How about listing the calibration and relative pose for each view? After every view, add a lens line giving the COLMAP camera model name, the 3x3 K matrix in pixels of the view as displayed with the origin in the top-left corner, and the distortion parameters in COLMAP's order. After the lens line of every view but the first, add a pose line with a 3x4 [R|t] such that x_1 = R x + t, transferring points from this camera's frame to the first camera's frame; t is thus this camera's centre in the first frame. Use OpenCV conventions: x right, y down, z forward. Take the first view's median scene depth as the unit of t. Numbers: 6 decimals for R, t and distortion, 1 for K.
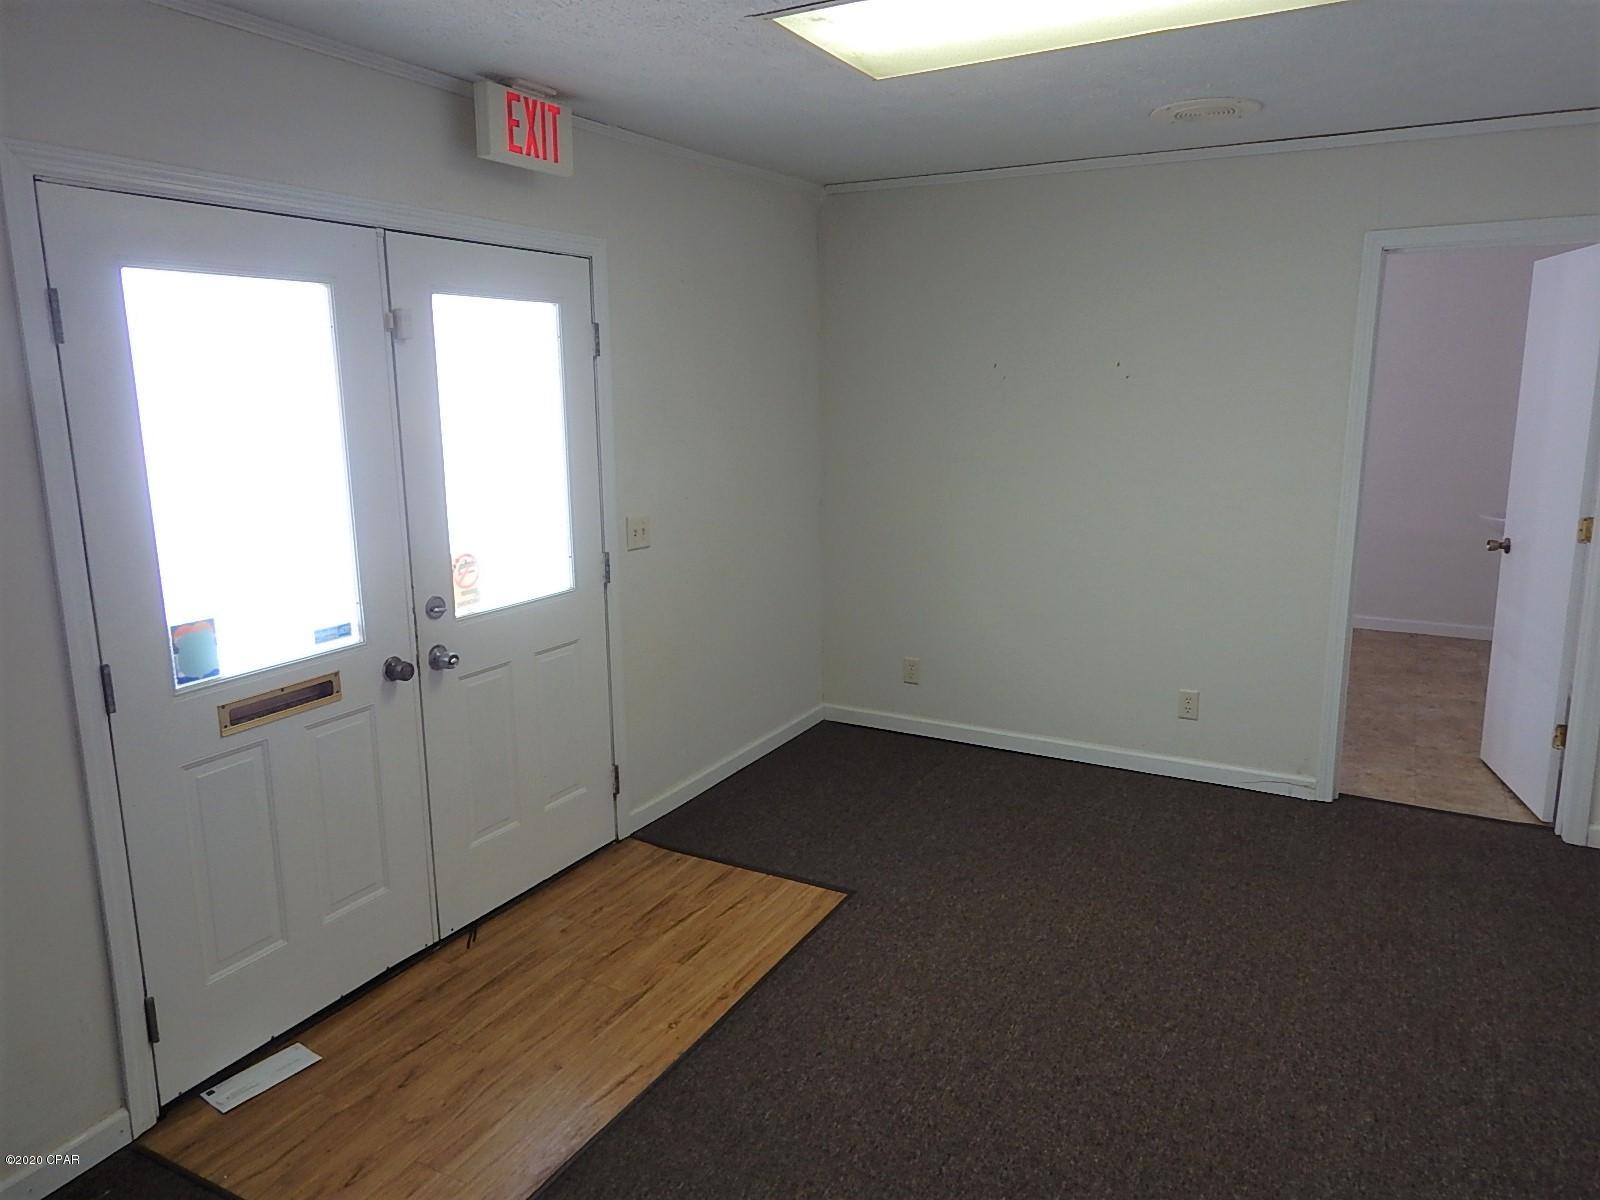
lens RADIAL K [[1096.7, 0, 800.0], [0, 1096.7, 600.0], [0, 0, 1]] dist [0.025971, 0.000057]
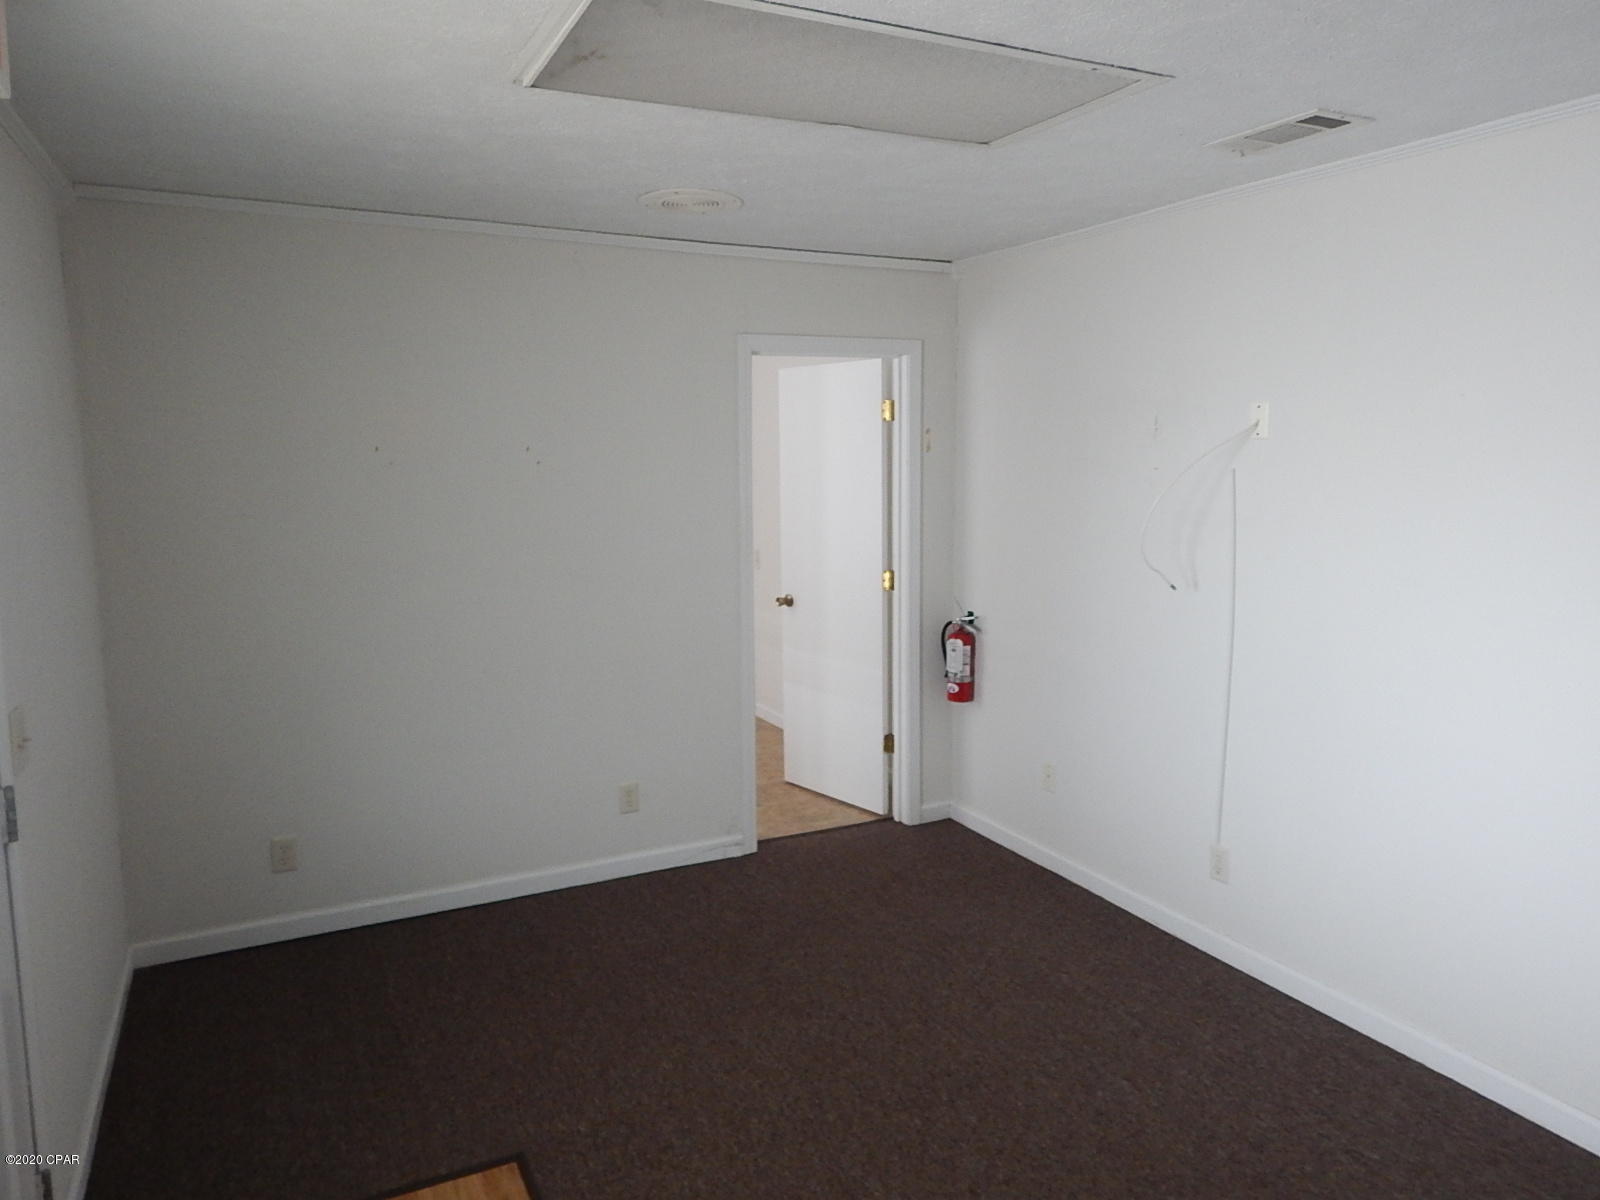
lens RADIAL K [[1096.7, 0, 800.0], [0, 1096.7, 600.0], [0, 0, 1]] dist [0.025971, 0.000057]
pose [[0.567741, -0.107048, 0.816217, -0.340777], [0.170880, 0.985237, 0.010355, -0.062304], [-0.805276, 0.133596, 0.577652, 0.312695]]
